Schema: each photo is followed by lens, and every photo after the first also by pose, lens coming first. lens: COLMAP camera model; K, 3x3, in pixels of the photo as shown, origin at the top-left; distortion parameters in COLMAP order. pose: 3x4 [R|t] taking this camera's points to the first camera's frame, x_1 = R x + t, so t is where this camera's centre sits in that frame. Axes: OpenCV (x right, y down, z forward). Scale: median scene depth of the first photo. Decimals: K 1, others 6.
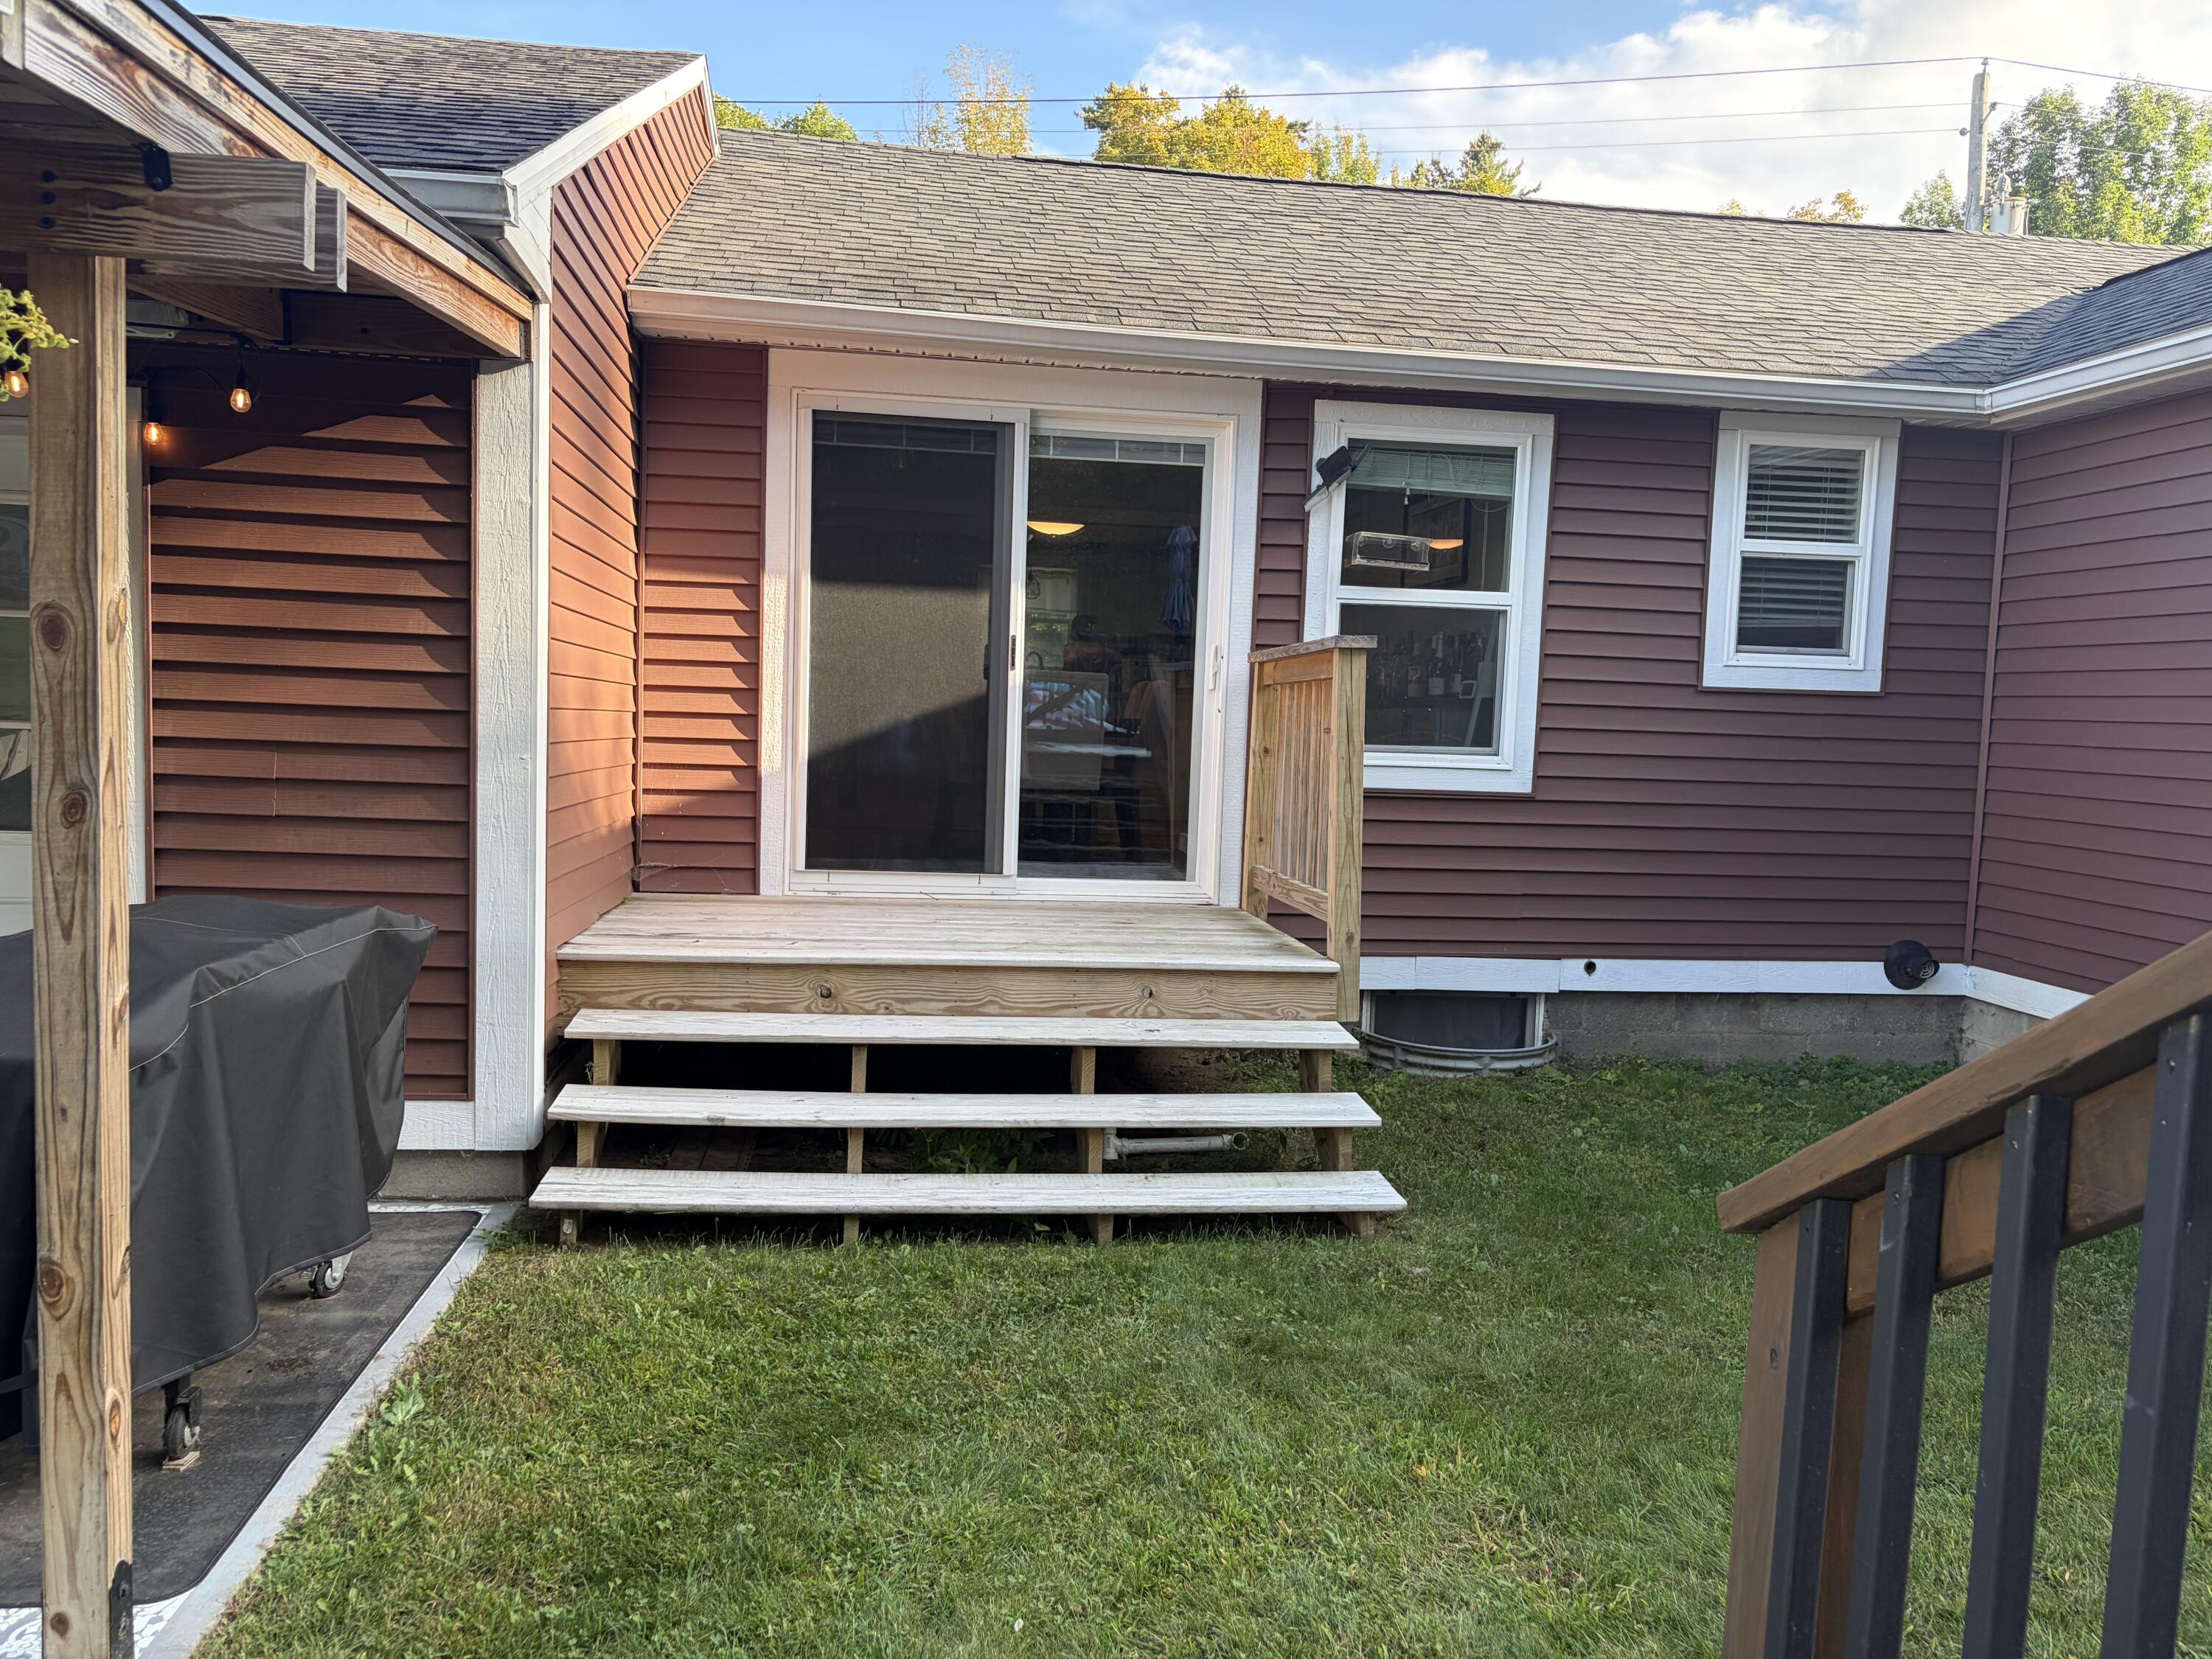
lens RADIAL K [[1674.2, 0, 1125.1], [0, 1674.2, 846.1], [0, 0, 1]] dist [0.044955, -0.046742]
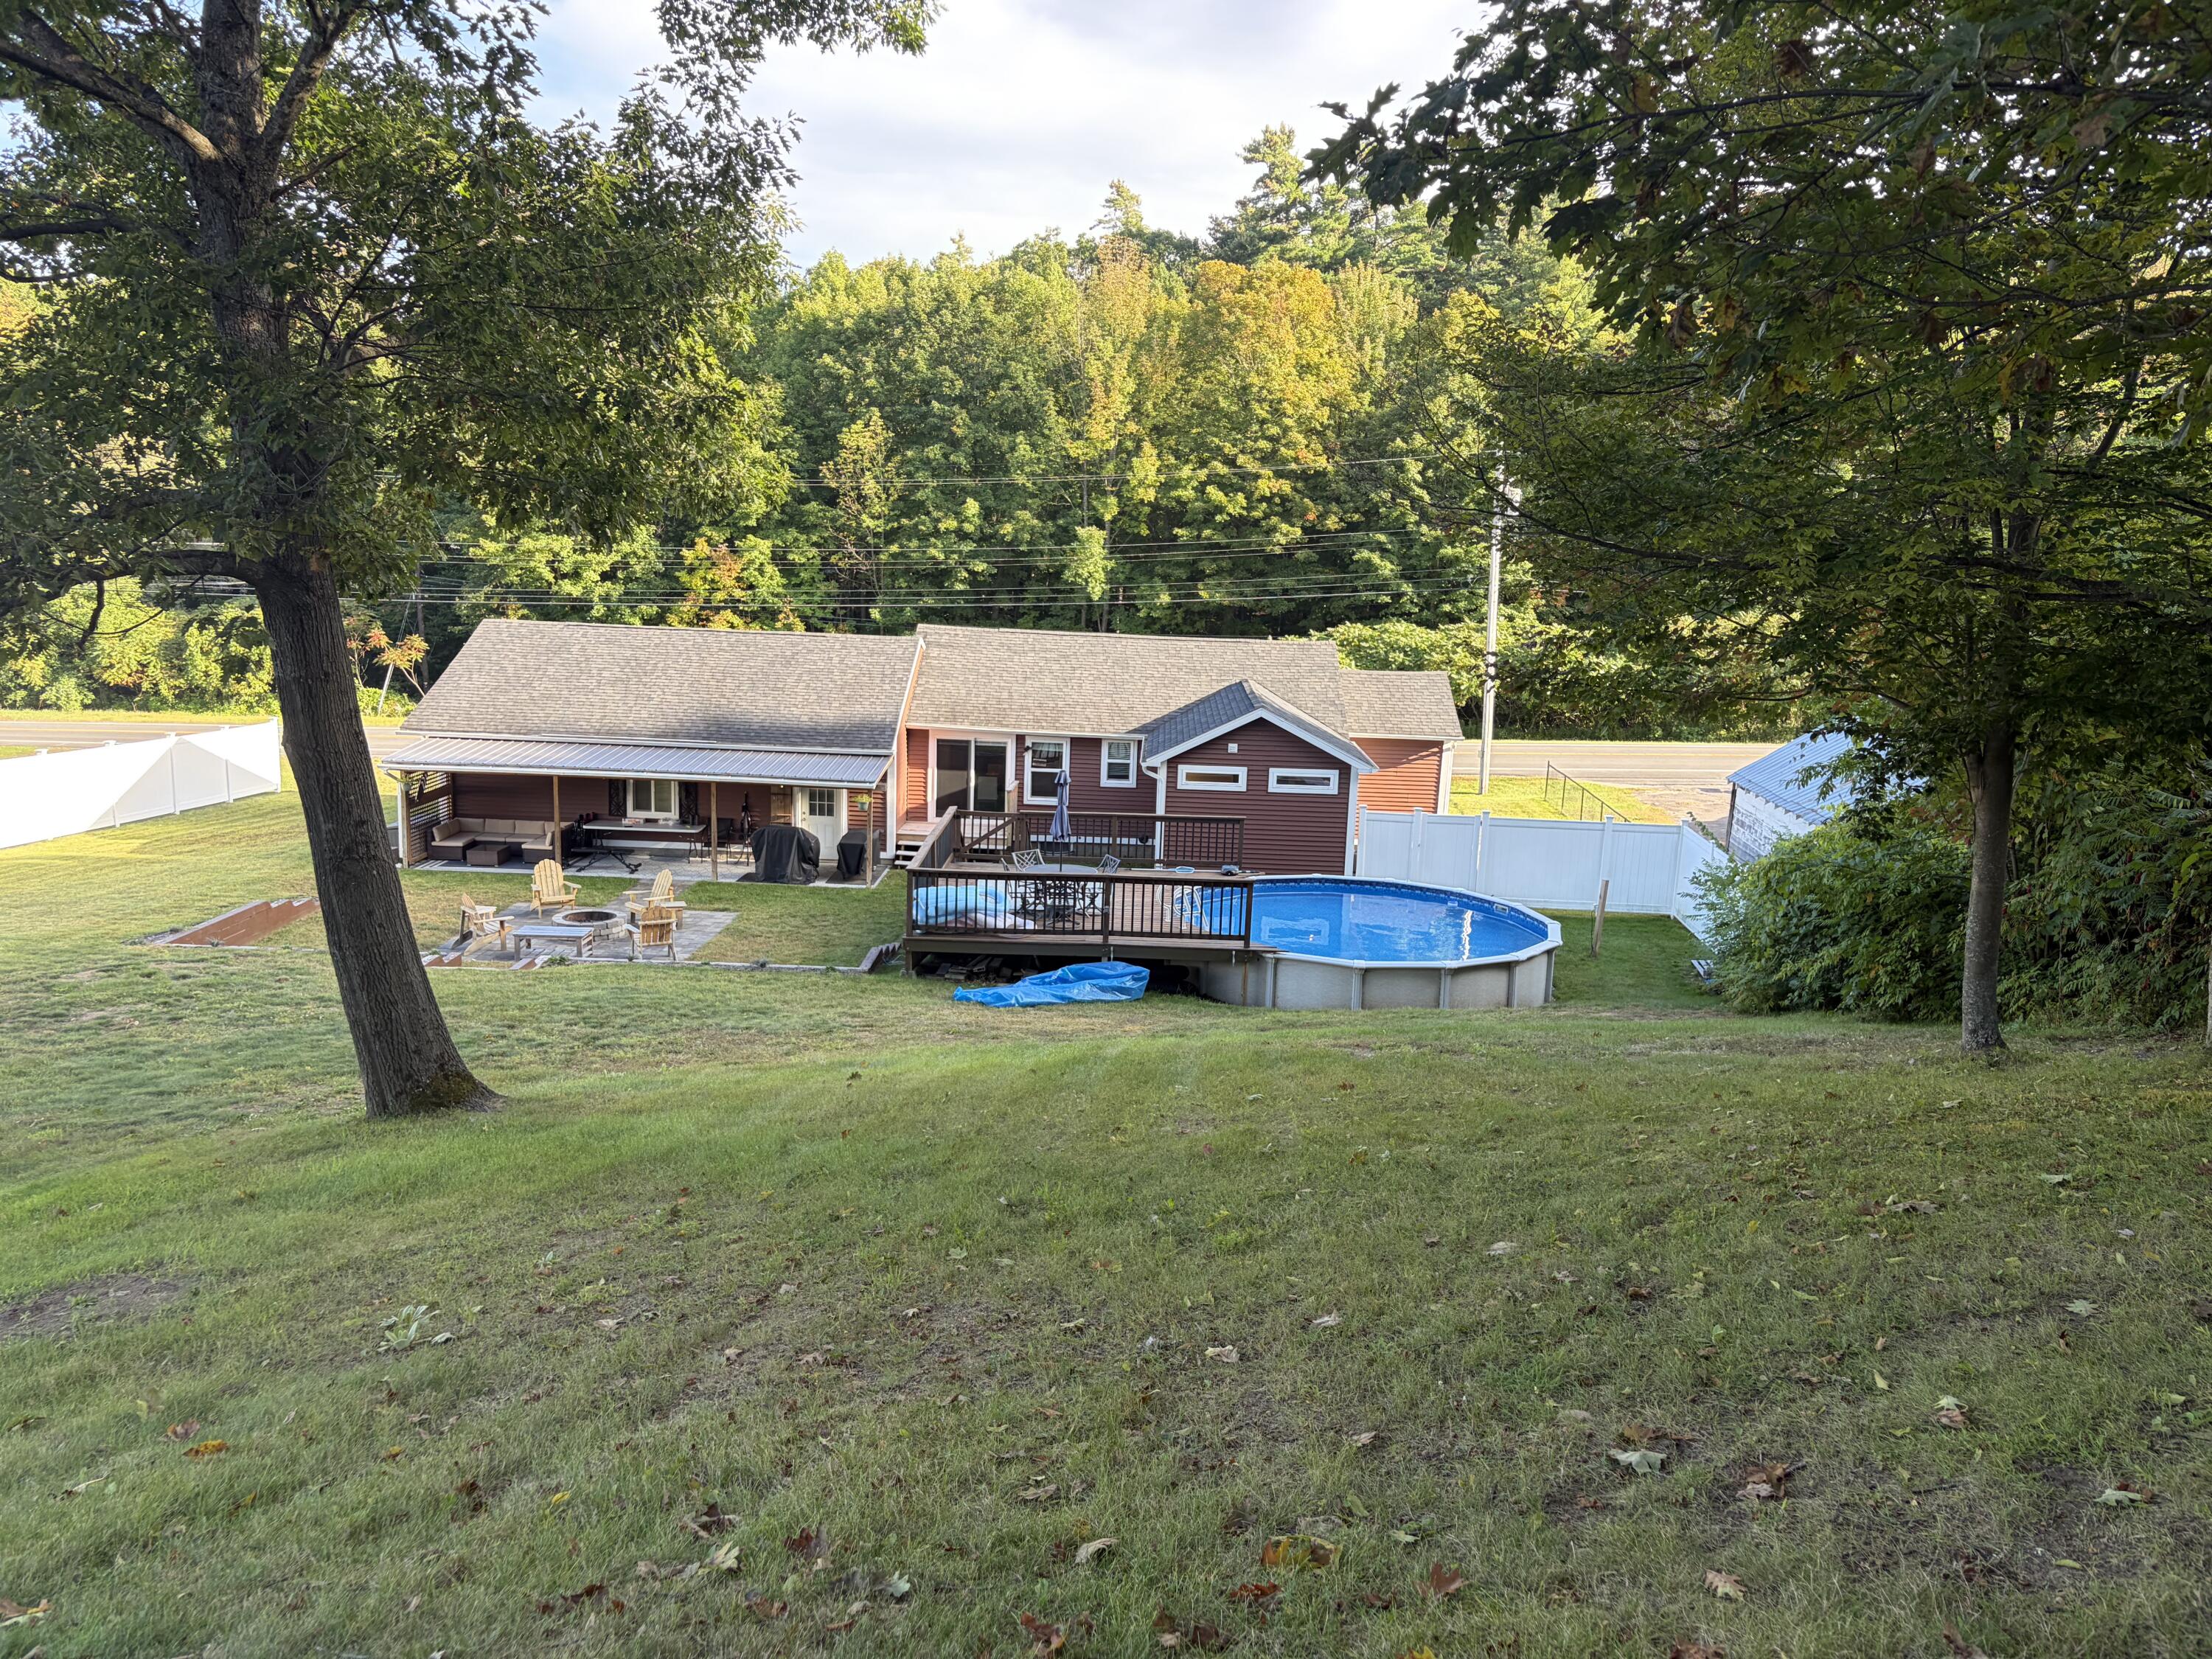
lens RADIAL K [[1674.2, 0, 1127.8], [0, 1674.2, 870.7], [0, 0, 1]] dist [0.044955, -0.046742]
pose [[0.987774, 0.032569, -0.152454, 1.384337], [-0.015398, 0.993534, 0.112484, -0.476331], [0.155131, -0.108762, 0.981889, -4.703000]]
